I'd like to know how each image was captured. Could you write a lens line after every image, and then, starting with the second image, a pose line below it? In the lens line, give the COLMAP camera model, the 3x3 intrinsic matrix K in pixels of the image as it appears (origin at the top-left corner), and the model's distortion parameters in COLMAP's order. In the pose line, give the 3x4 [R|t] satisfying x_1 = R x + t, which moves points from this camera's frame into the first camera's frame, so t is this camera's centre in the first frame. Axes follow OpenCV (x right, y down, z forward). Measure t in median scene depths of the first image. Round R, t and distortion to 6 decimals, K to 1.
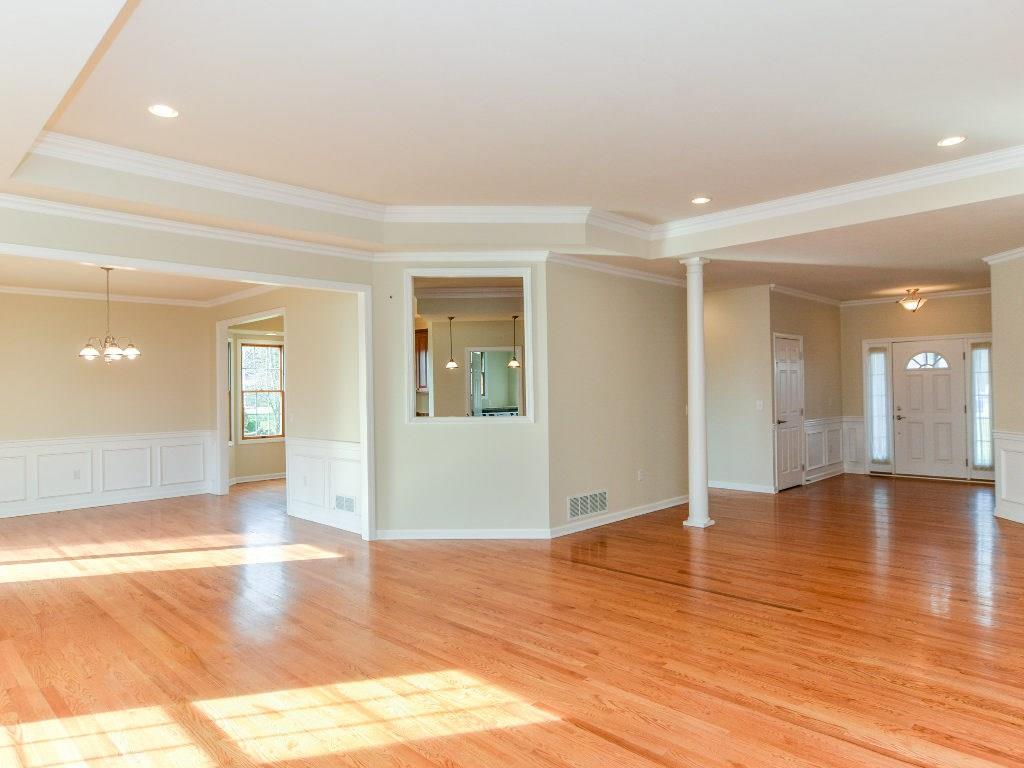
lens RADIAL K [[652.9, 0, 508.2], [0, 652.9, 372.7], [0, 0, 1]] dist [-0.003643, -0.000817]
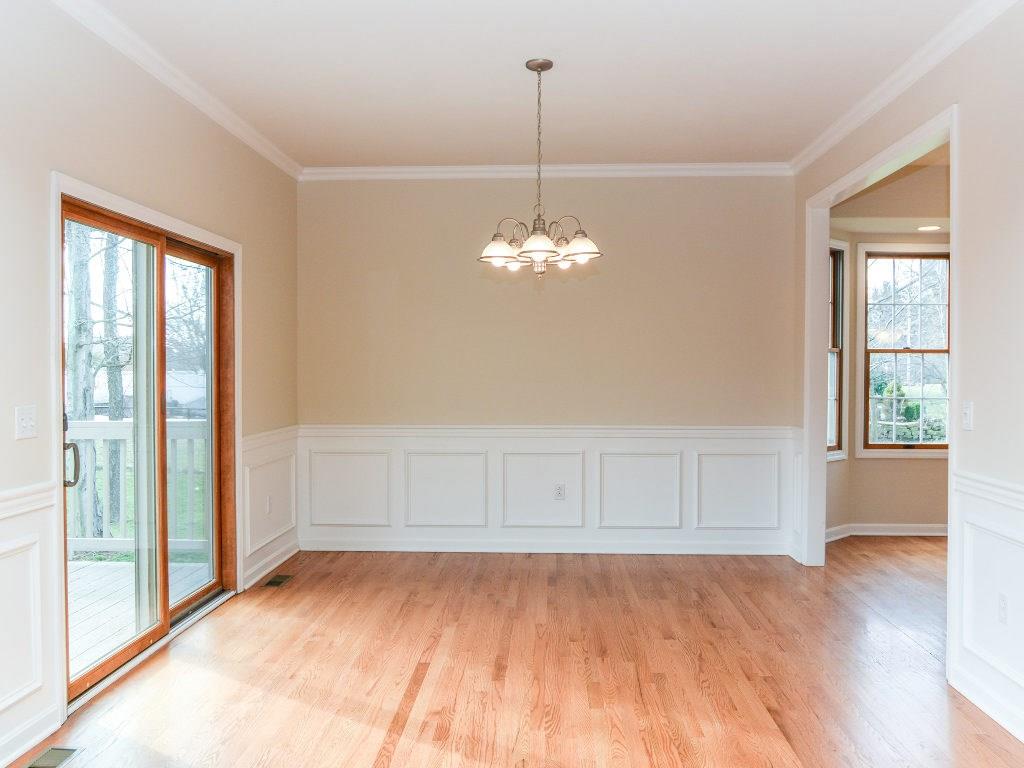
lens RADIAL K [[874.5, 0, 512.0], [0, 874.5, 384.0], [0, 0, 1]] dist [-0.147422, -0.002636]
pose [[0.673358, 0.043611, -0.738029, -0.115795], [0.000315, 0.998242, 0.059274, 0.016510], [0.739316, -0.040145, 0.672161, 0.380102]]
